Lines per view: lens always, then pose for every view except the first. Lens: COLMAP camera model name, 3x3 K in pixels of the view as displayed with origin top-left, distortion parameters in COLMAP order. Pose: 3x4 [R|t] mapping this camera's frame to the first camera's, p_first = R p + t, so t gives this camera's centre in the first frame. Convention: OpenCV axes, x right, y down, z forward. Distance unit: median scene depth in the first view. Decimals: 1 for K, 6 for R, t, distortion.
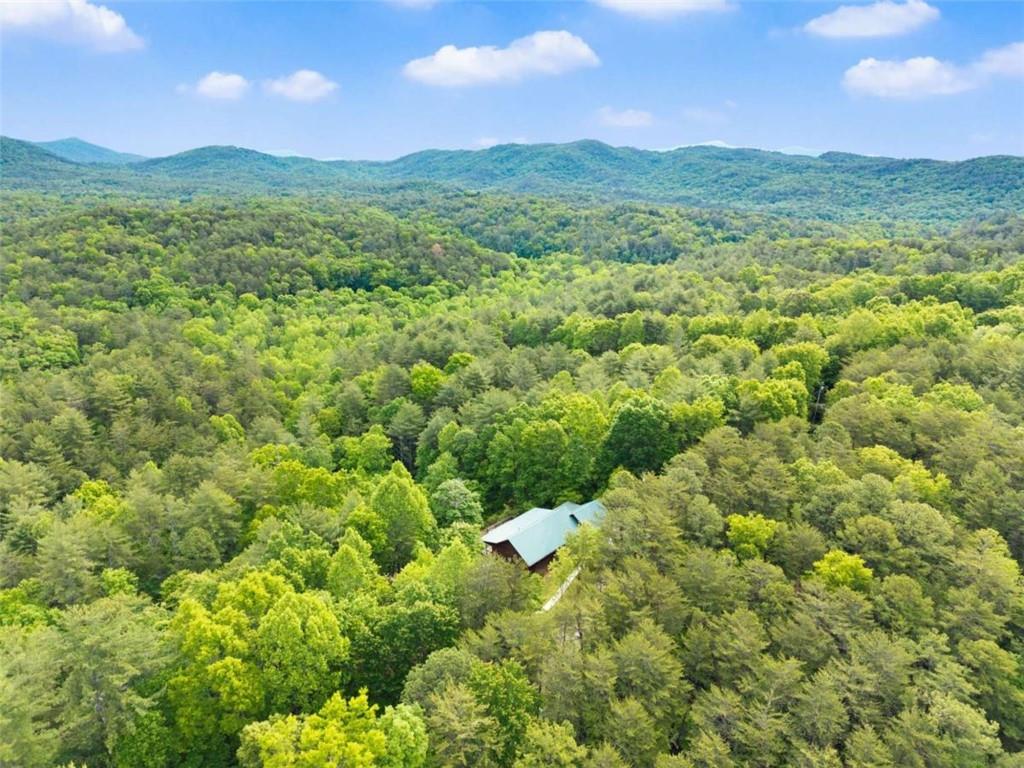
lens RADIAL K [[706.3, 0, 512.5], [0, 706.3, 384.6], [0, 0, 1]] dist [0.003836, -0.006226]
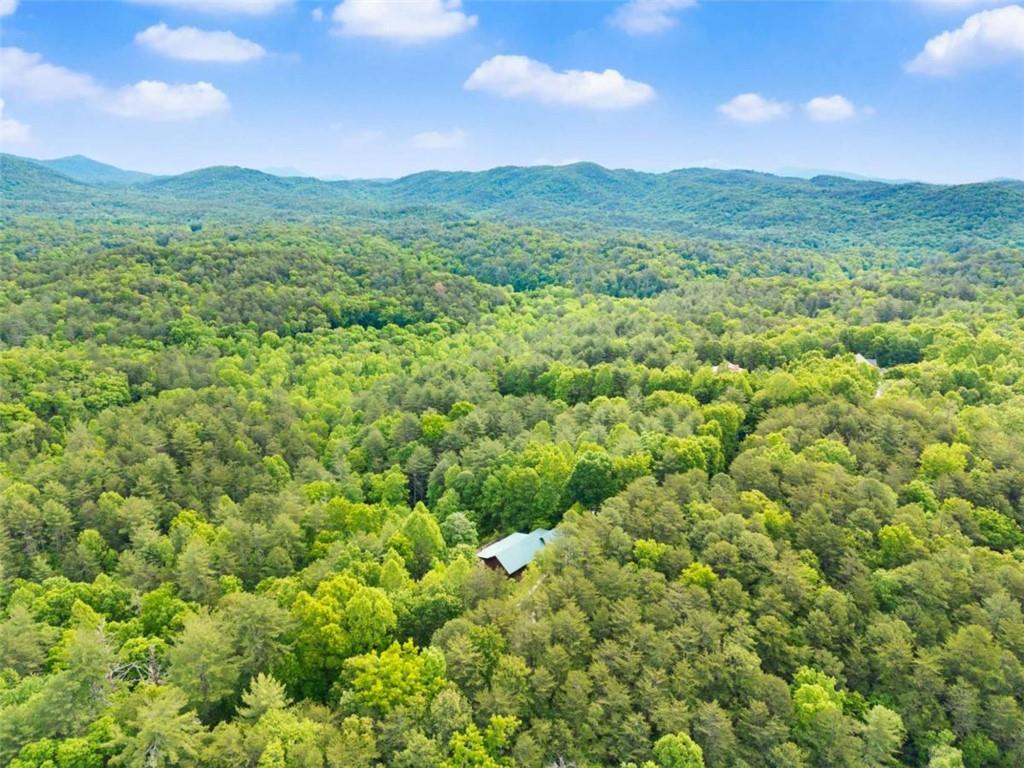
lens RADIAL K [[706.3, 0, 511.6], [0, 706.3, 383.4], [0, 0, 1]] dist [0.003836, -0.006226]
pose [[0.999999, 0.001152, -0.000113, 0.013420], [-0.001154, 0.999776, -0.021130, -0.051189], [0.000088, 0.021130, 0.999777, -0.225758]]
